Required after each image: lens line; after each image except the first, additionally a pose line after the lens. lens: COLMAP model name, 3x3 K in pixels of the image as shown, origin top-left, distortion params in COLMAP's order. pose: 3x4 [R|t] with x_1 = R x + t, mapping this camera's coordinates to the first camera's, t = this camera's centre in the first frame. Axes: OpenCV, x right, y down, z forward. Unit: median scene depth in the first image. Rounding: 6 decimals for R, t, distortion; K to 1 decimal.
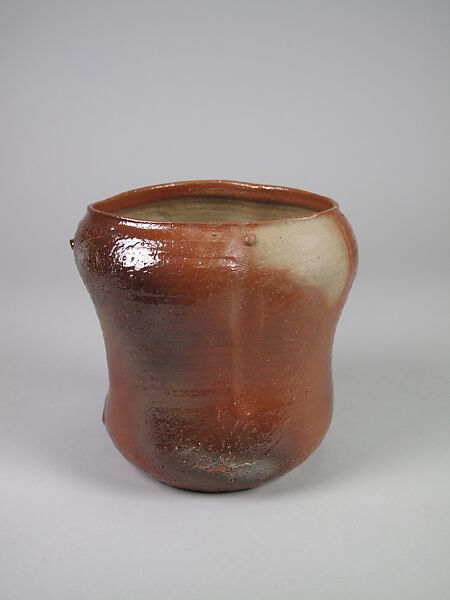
lens RADIAL K [[788.6, 0, 220.7], [0, 788.6, 301.5], [0, 0, 1]] dist [0.014609, 0.000000]
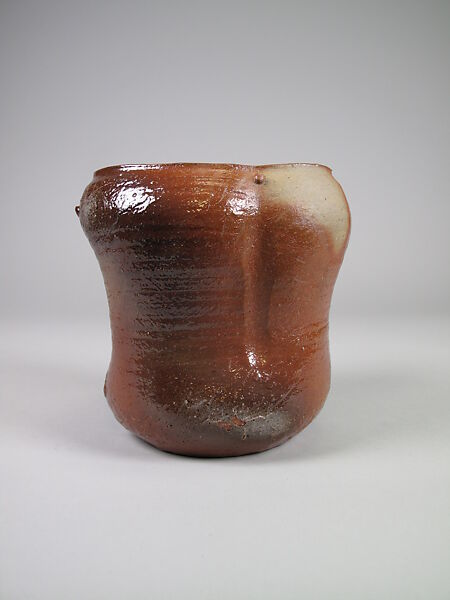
lens RADIAL K [[545.4, 0, 226.5], [0, 545.4, 301.0], [0, 0, 1]] dist [-0.104745, -0.000359]
pose [[0.993995, -0.011322, 0.108840, -0.077708], [0.033625, 0.978113, -0.205339, 0.203189], [-0.104133, 0.207765, 0.972620, 0.340149]]
